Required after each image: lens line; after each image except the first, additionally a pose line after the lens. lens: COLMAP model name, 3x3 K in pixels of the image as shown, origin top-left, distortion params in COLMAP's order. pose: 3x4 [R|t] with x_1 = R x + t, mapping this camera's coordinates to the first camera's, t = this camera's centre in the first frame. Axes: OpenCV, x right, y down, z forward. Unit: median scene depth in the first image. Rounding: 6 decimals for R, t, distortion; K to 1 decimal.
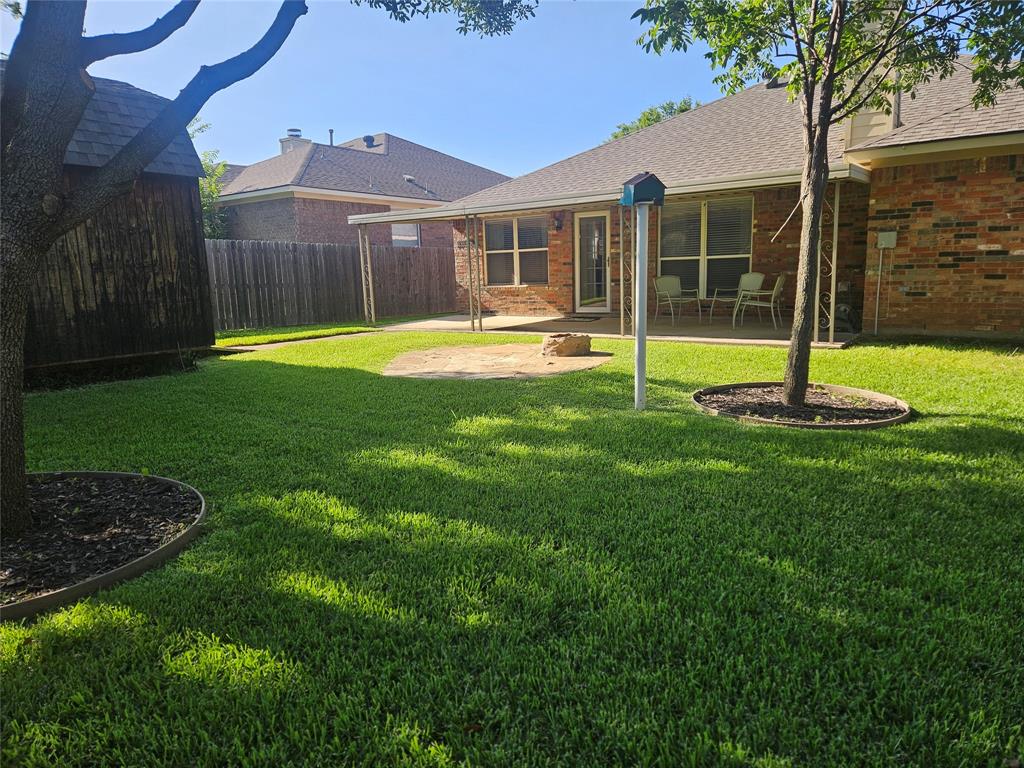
lens RADIAL K [[686.7, 0, 512.0], [0, 686.7, 384.0], [0, 0, 1]] dist [0.091722, -0.081085]
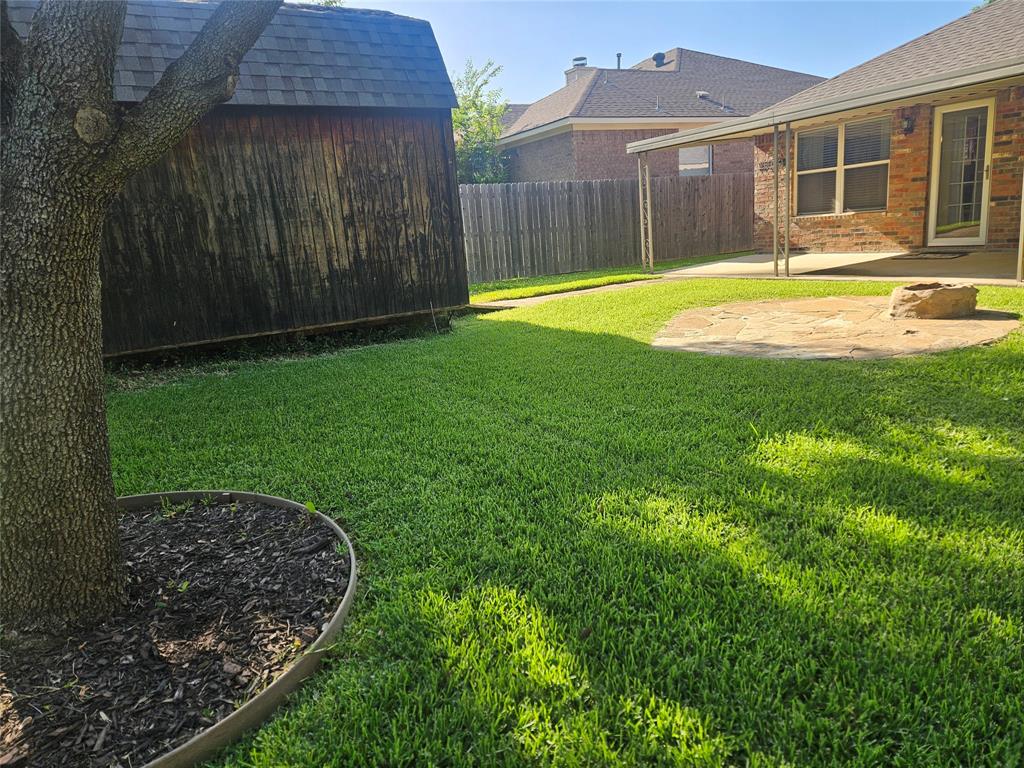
lens RADIAL K [[686.7, 0, 512.0], [0, 686.7, 384.0], [0, 0, 1]] dist [0.091722, -0.081085]
pose [[0.919378, 0.044923, -0.390803, -0.026933], [-0.010444, 0.995895, 0.089909, -0.033920], [0.393237, -0.078579, 0.916073, 0.211011]]
